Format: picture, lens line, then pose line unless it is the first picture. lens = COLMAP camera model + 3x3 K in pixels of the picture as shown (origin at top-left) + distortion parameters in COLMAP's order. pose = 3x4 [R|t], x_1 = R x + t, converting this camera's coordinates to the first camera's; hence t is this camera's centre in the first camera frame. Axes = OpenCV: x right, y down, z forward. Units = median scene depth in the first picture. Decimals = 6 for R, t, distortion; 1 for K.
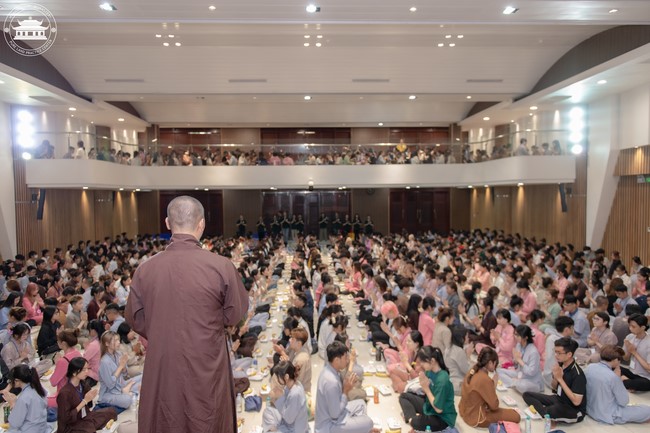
lens RADIAL K [[454.2, 0, 325.0], [0, 454.2, 216.5], [0, 0, 1]] dist [0.004778, -0.000469]
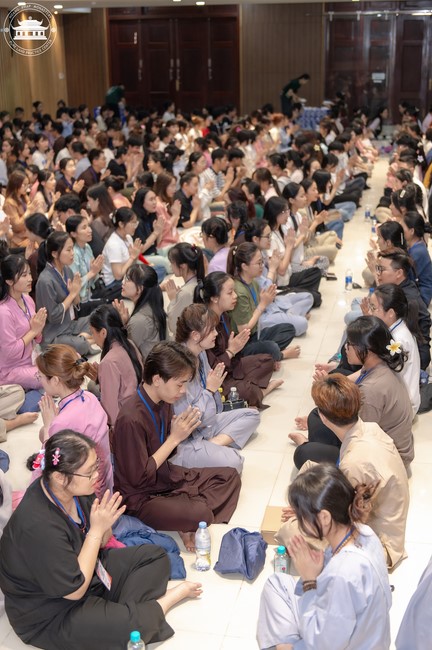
lens RADIAL K [[929.9, 0, 216.0], [0, 929.9, 325.0], [0, 0, 1]] dist [-0.013459, -0.032727]
pose [[0.966788, 0.067107, -0.246610, -0.002084], [-0.001375, 0.966264, 0.257549, 0.017071], [0.255574, -0.248656, 0.934265, 0.128208]]
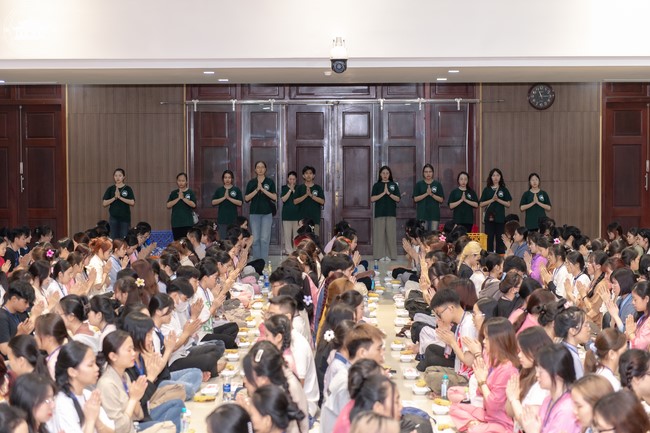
lens RADIAL K [[1329.5, 0, 325.0], [0, 1329.5, 216.5], [0, 0, 1]] dist [-0.114217, -0.246720]
pose [[0.998405, 0.010857, -0.055405, 0.011205], [-0.010097, 0.999851, 0.013991, 0.027847], [0.055548, -0.013409, 0.998366, 0.222155]]
